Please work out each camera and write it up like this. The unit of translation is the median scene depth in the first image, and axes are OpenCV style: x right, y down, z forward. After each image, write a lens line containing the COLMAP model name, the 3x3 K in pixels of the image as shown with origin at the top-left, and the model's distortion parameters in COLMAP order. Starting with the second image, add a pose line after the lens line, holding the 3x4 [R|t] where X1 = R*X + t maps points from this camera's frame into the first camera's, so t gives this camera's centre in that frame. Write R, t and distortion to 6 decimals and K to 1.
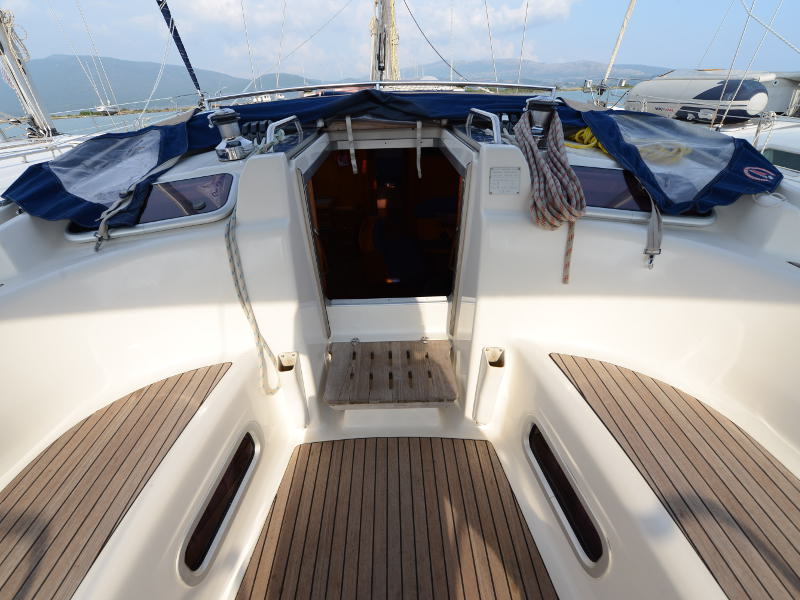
lens RADIAL K [[352.7, 0, 391.7], [0, 352.7, 295.6], [0, 0, 1]] dist [-0.015014, -0.002049]
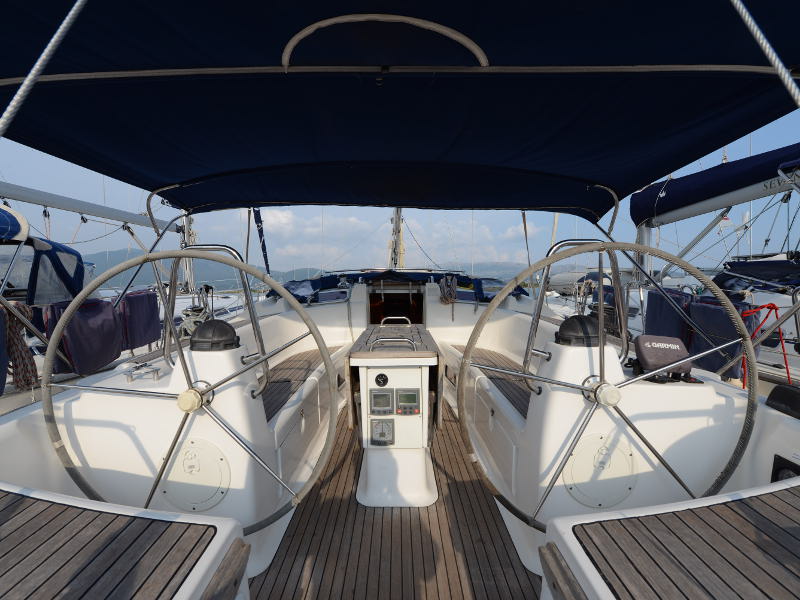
lens RADIAL K [[352.7, 0, 400.4], [0, 352.7, 302.4], [0, 0, 1]] dist [-0.015014, -0.002049]
pose [[0.999736, 0.022945, 0.001492, 0.005847], [-0.019752, 0.890217, -0.455108, 0.811520], [-0.011770, 0.454958, 0.890435, -1.216216]]
